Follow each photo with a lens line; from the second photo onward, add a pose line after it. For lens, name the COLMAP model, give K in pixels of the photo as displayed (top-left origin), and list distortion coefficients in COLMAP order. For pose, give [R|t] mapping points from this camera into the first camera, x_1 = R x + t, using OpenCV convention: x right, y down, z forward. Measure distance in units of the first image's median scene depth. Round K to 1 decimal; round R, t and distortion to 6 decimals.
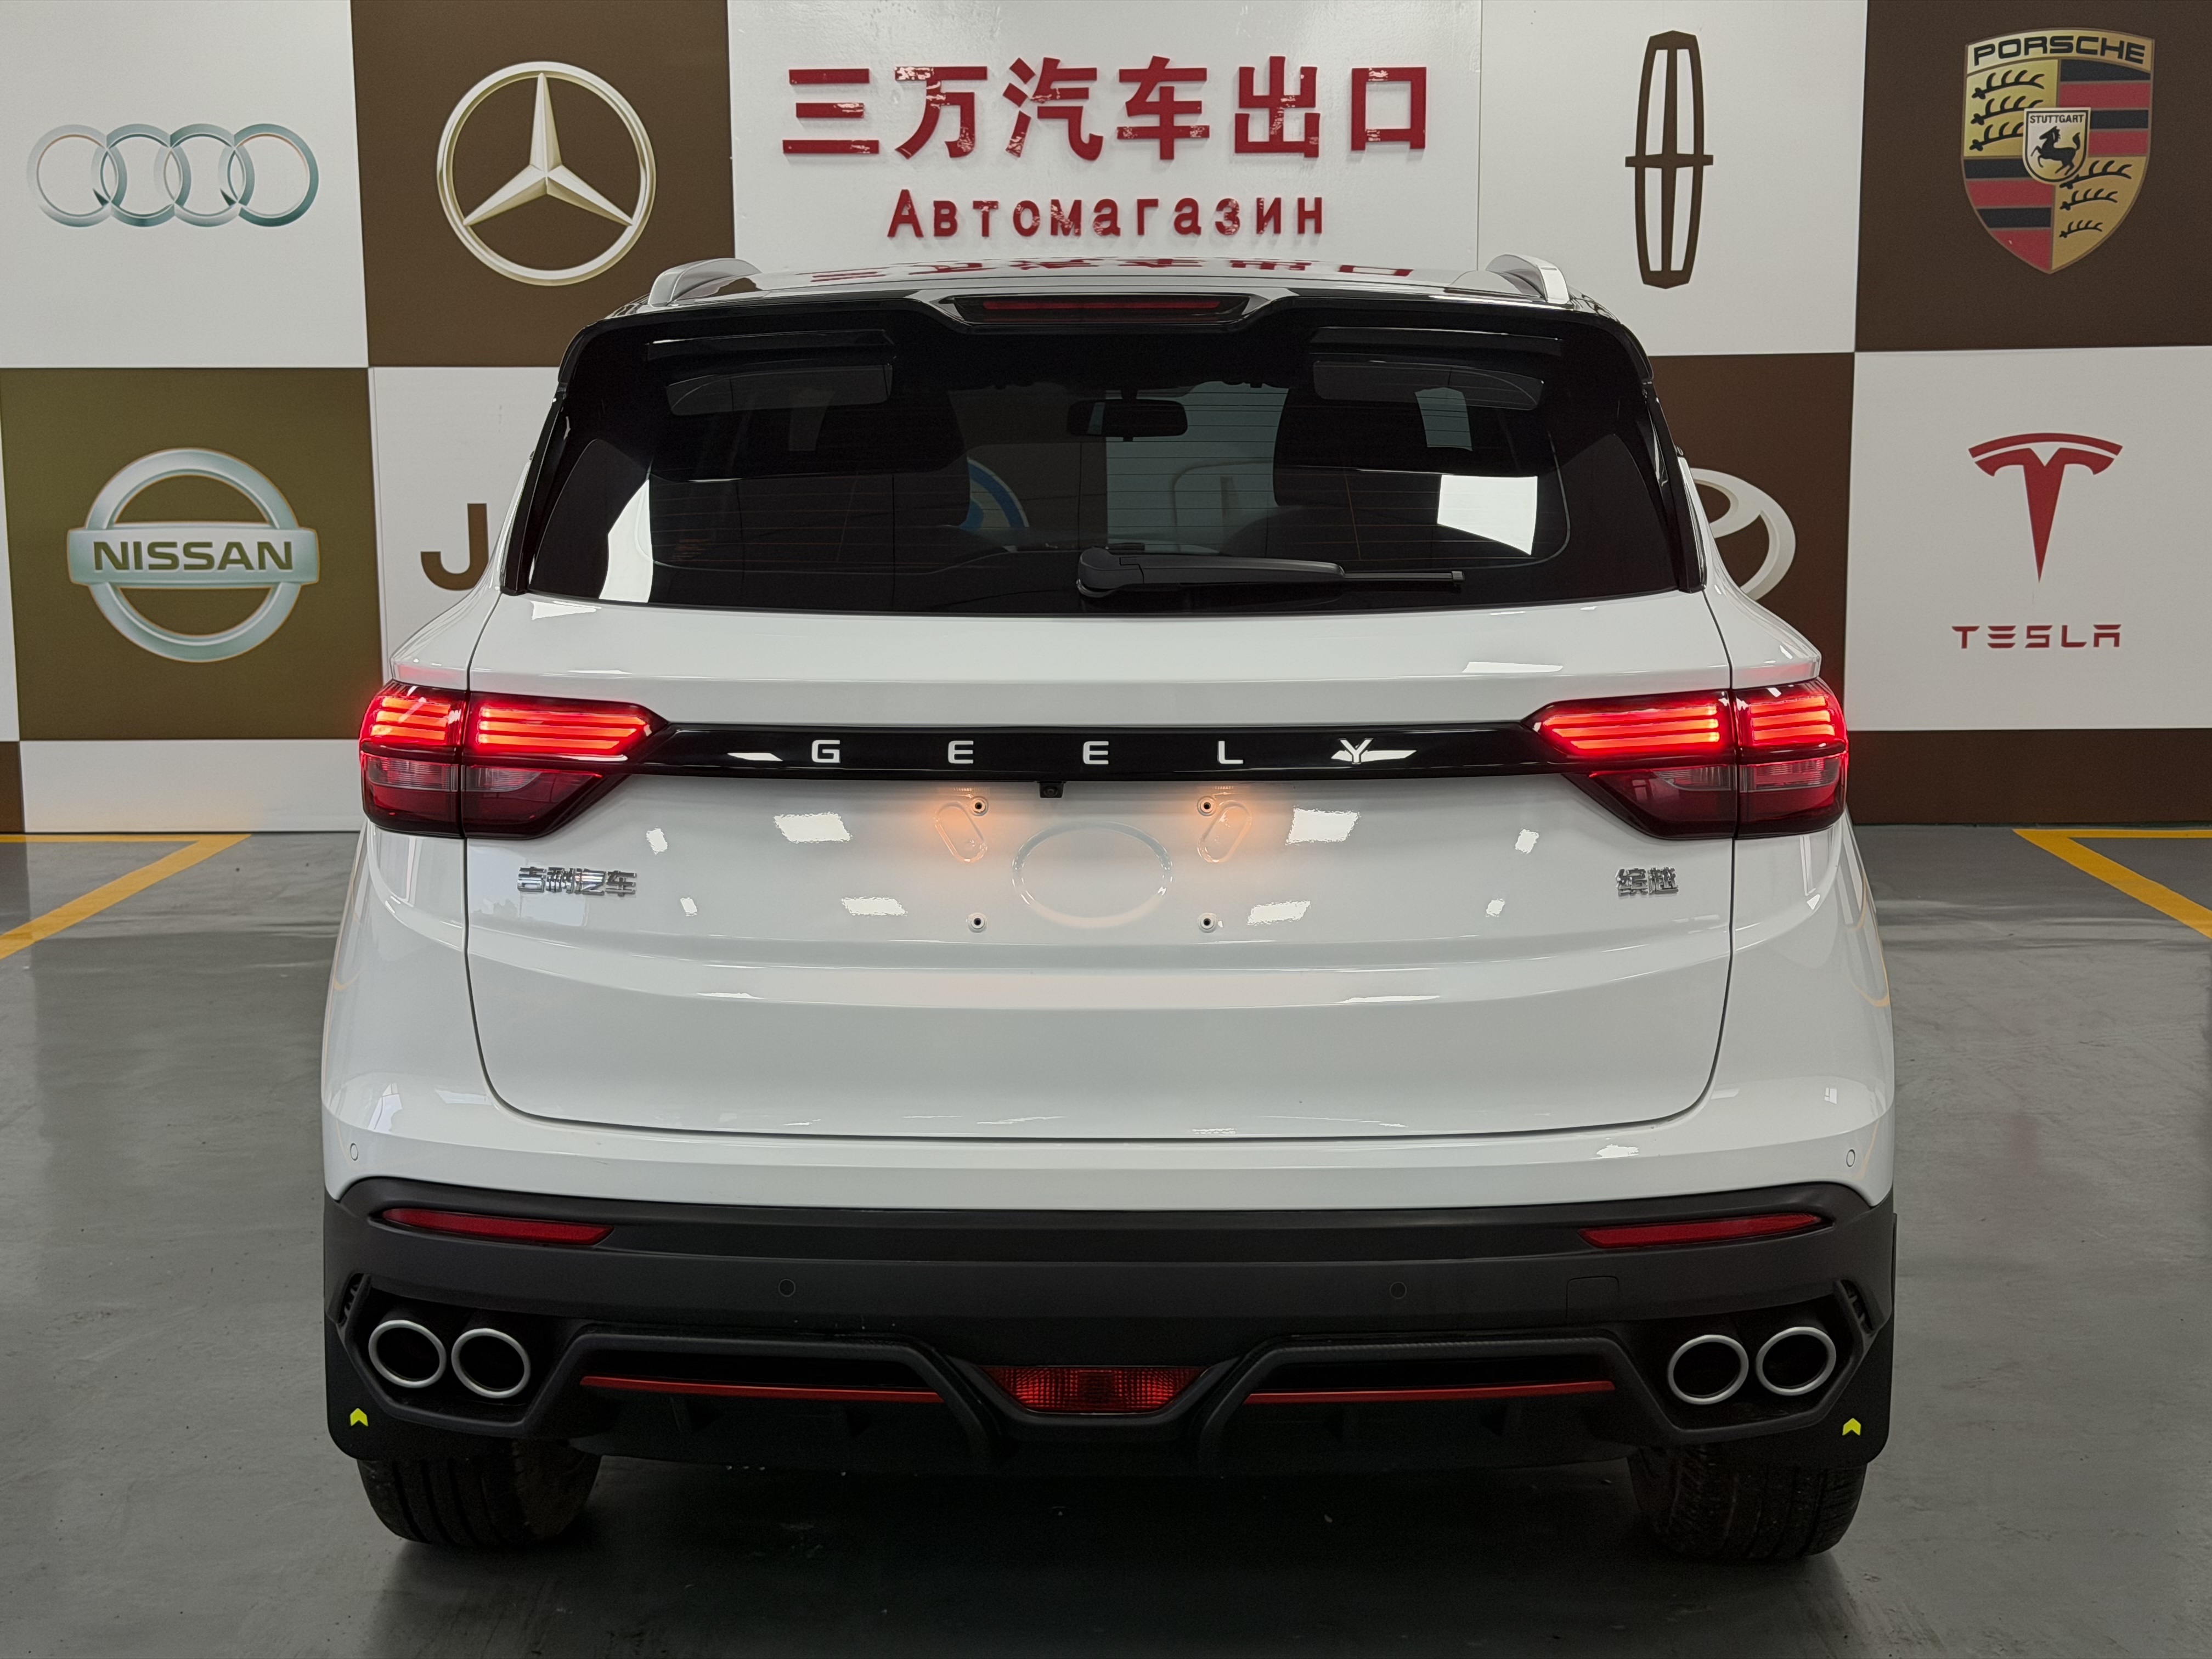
lens RADIAL K [[3040.1, 0, 1106.0], [0, 3040.1, 829.5], [0, 0, 1]] dist [0.201956, -0.492260]
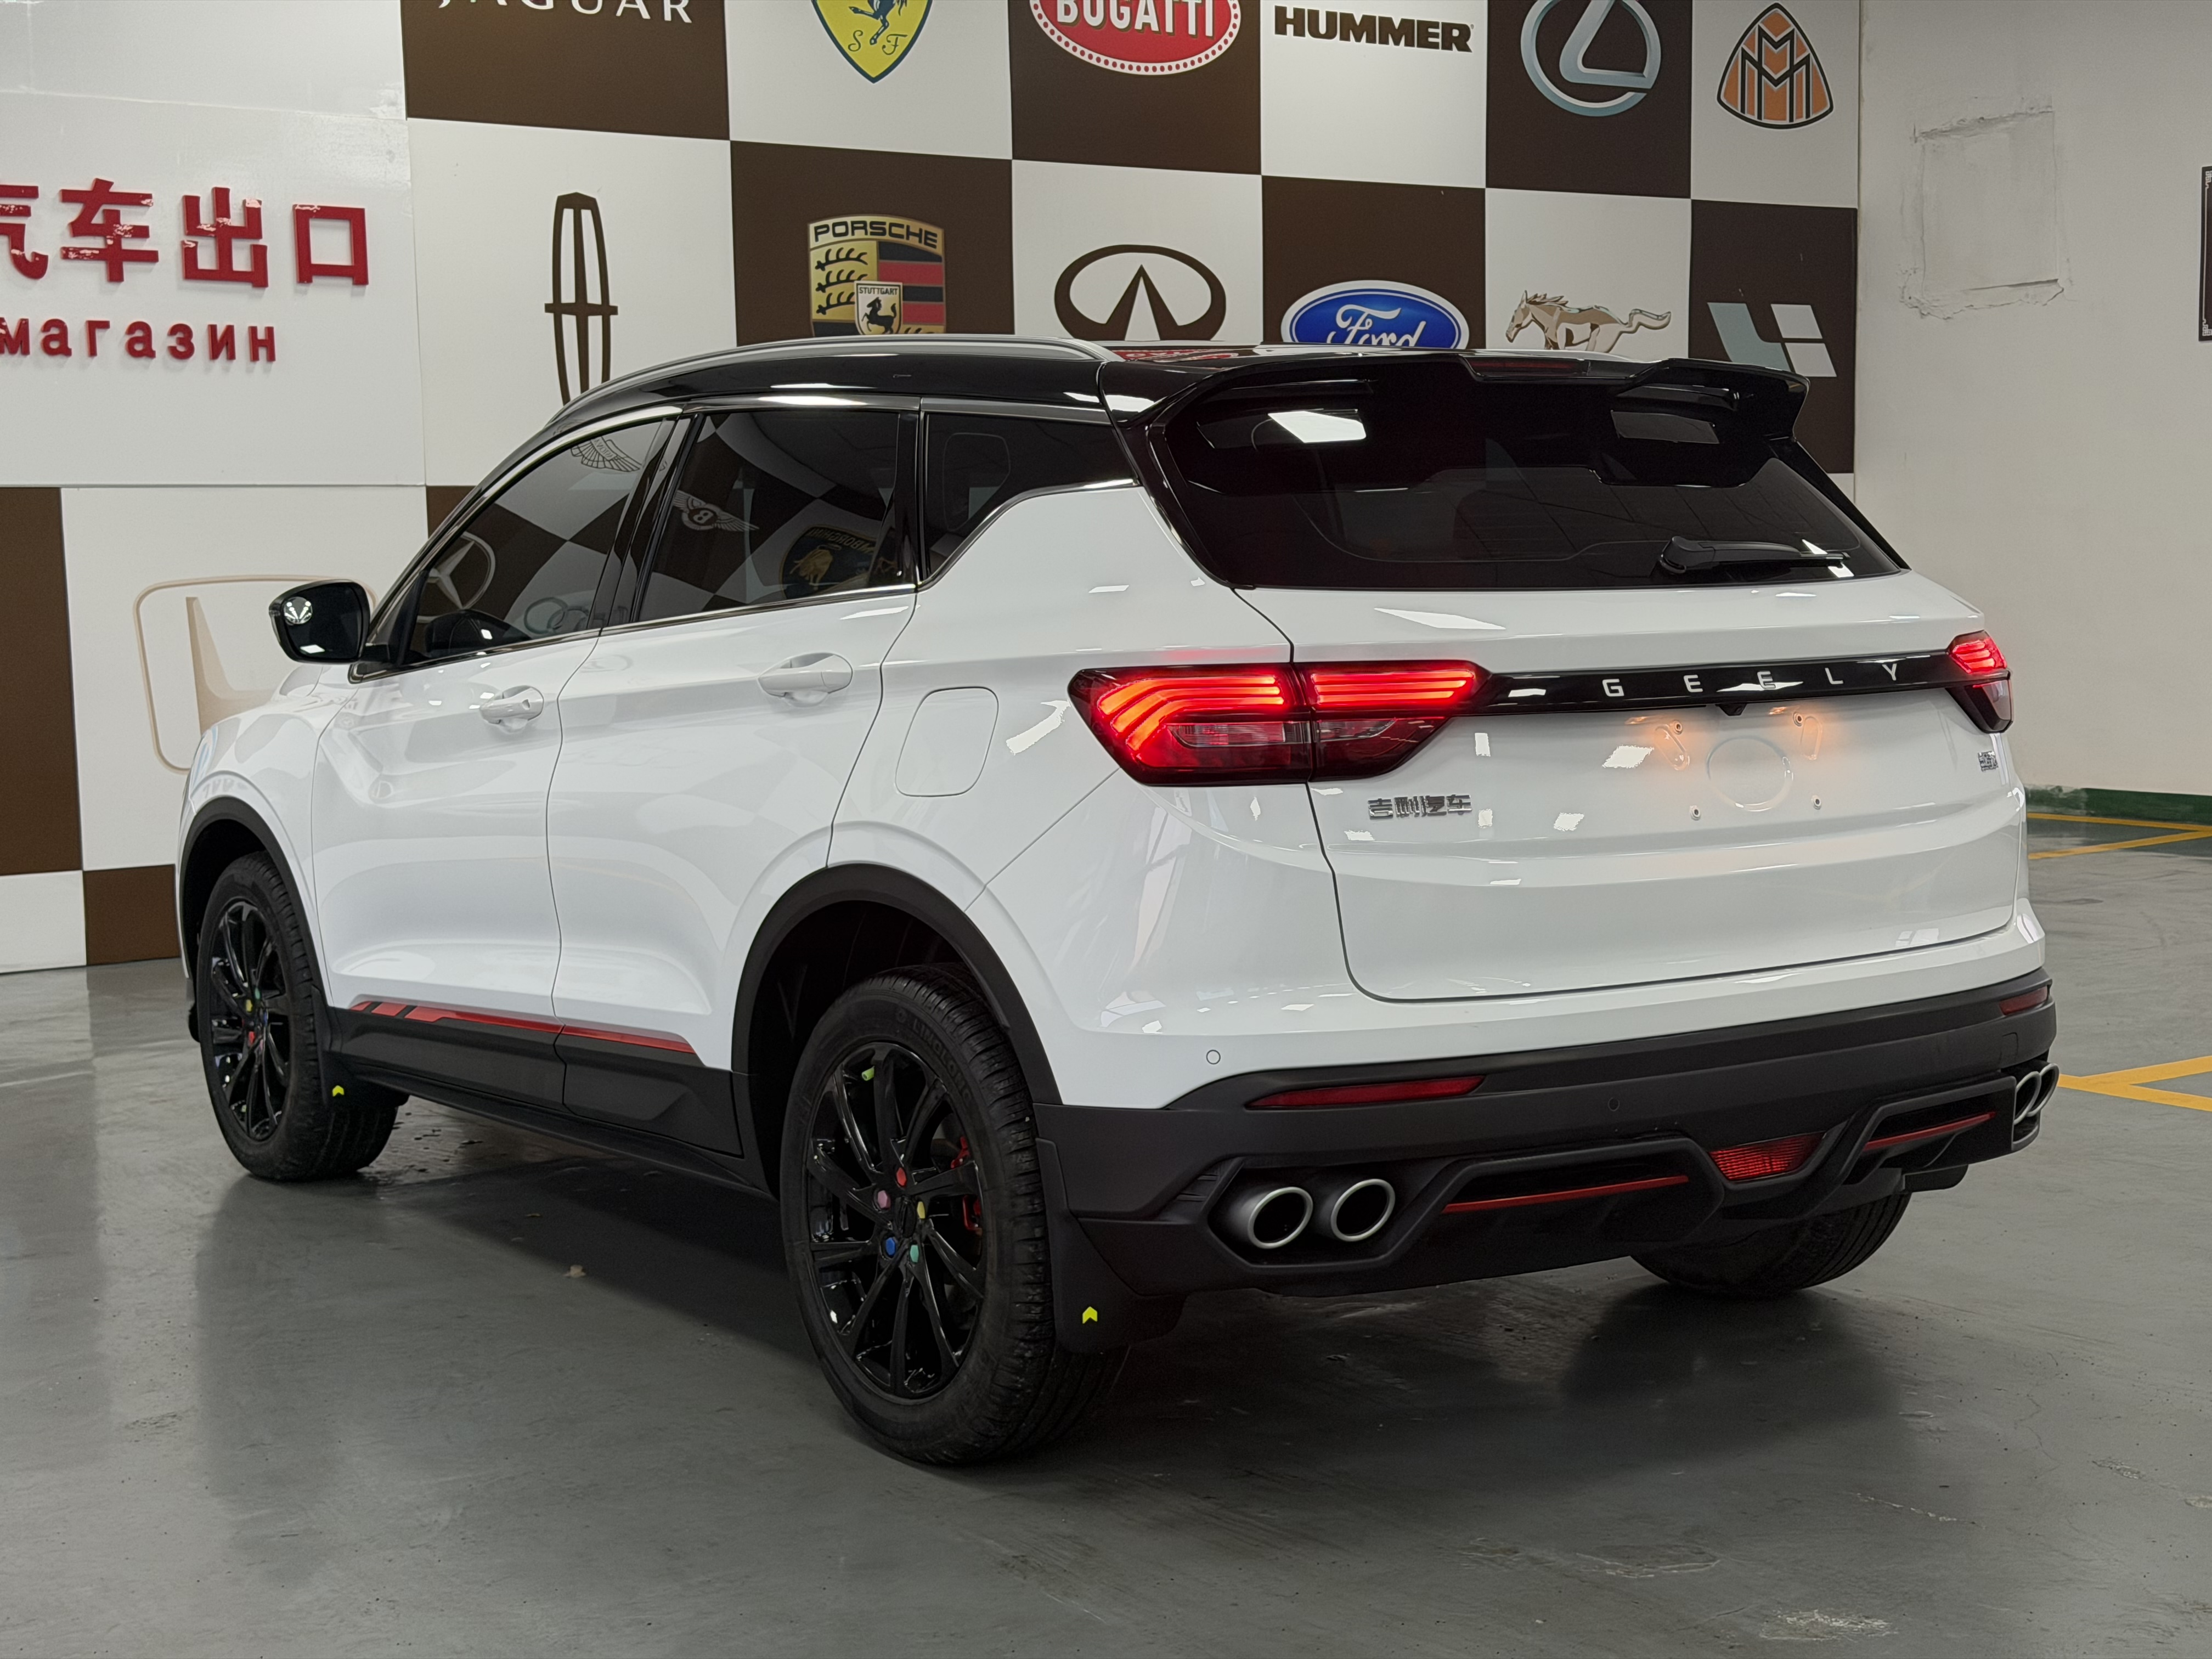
lens RADIAL K [[3040.1, 0, 1106.0], [0, 3040.1, 829.5], [0, 0, 1]] dist [0.201956, -0.492260]
pose [[0.803925, -0.063285, 0.591354, -0.326645], [0.098266, 0.994790, -0.027128, 0.015297], [-0.586557, 0.079919, 0.805956, 0.024074]]
